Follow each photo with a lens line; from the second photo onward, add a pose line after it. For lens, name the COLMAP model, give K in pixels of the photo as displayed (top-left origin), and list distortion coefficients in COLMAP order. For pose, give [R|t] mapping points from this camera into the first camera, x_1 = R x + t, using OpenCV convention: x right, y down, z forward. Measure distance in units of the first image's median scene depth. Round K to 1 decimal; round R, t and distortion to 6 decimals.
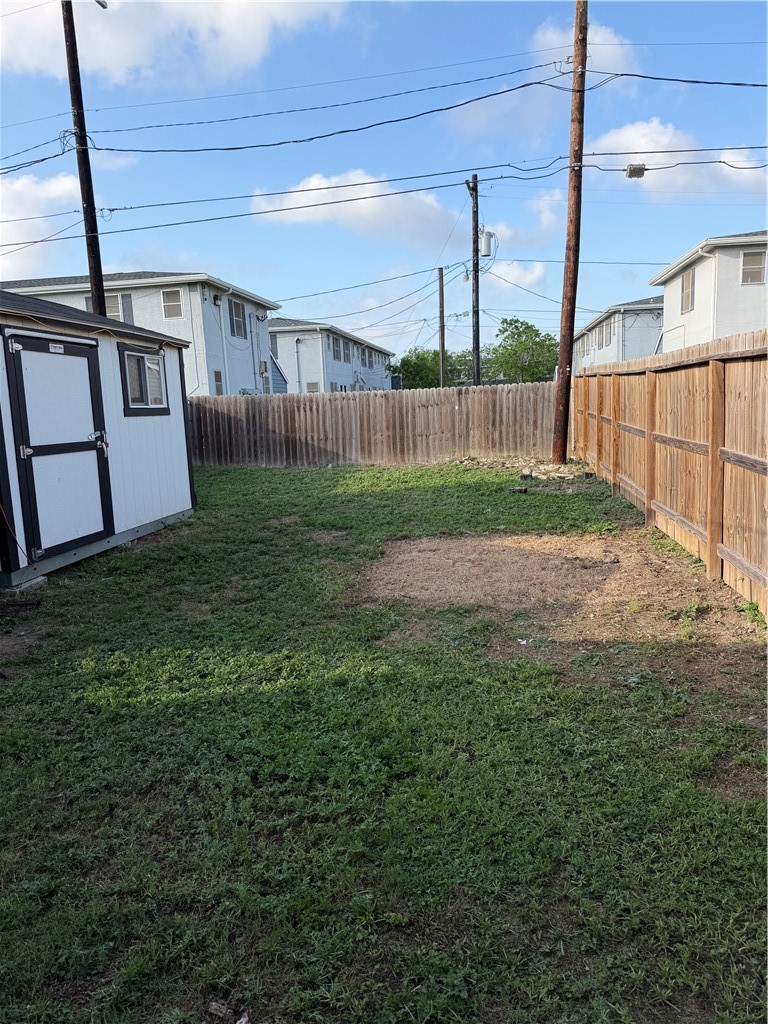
lens RADIAL K [[703.9, 0, 379.7], [0, 703.9, 510.6], [0, 0, 1]] dist [0.032333, -0.001628]
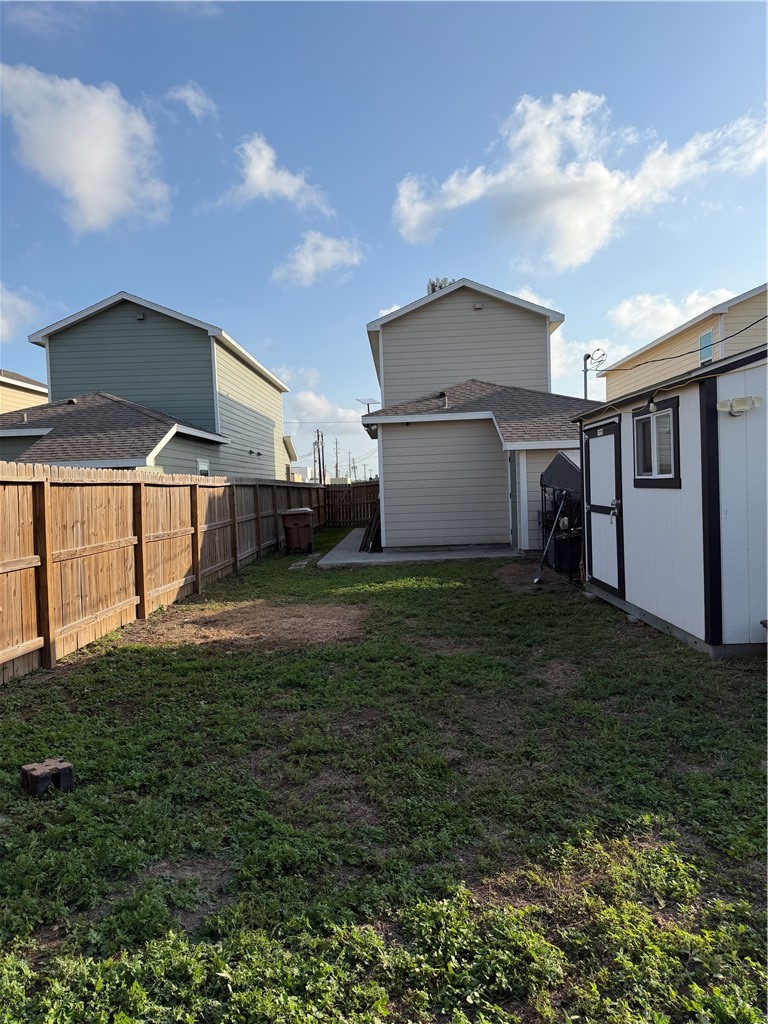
lens RADIAL K [[703.9, 0, 382.0], [0, 703.9, 506.9], [0, 0, 1]] dist [0.032333, -0.001628]
pose [[-0.987925, 0.084267, -0.130015, 0.084883], [0.059899, 0.981641, 0.181089, -0.265665], [0.142887, 0.171114, -0.974835, 1.669317]]
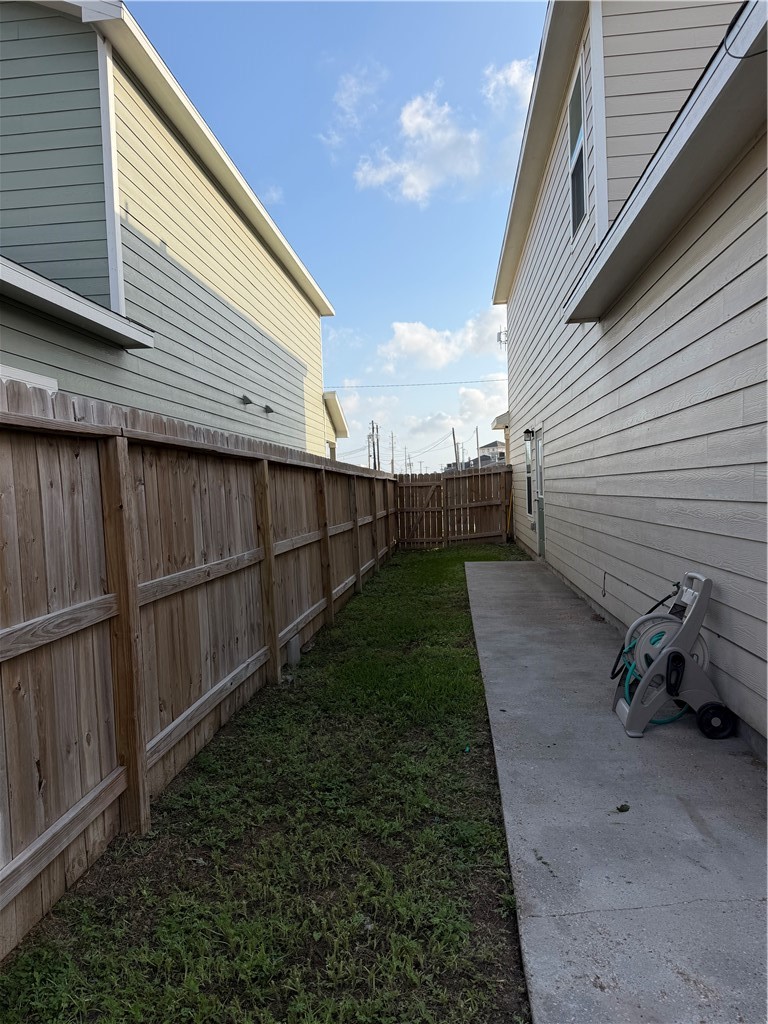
lens RADIAL K [[703.9, 0, 385.5], [0, 703.9, 515.2], [0, 0, 1]] dist [0.032333, -0.001628]
pose [[-0.994803, 0.082534, -0.059631, 0.073952], [0.069838, 0.979245, 0.190267, -0.176749], [0.074097, 0.185113, -0.979920, 1.111042]]
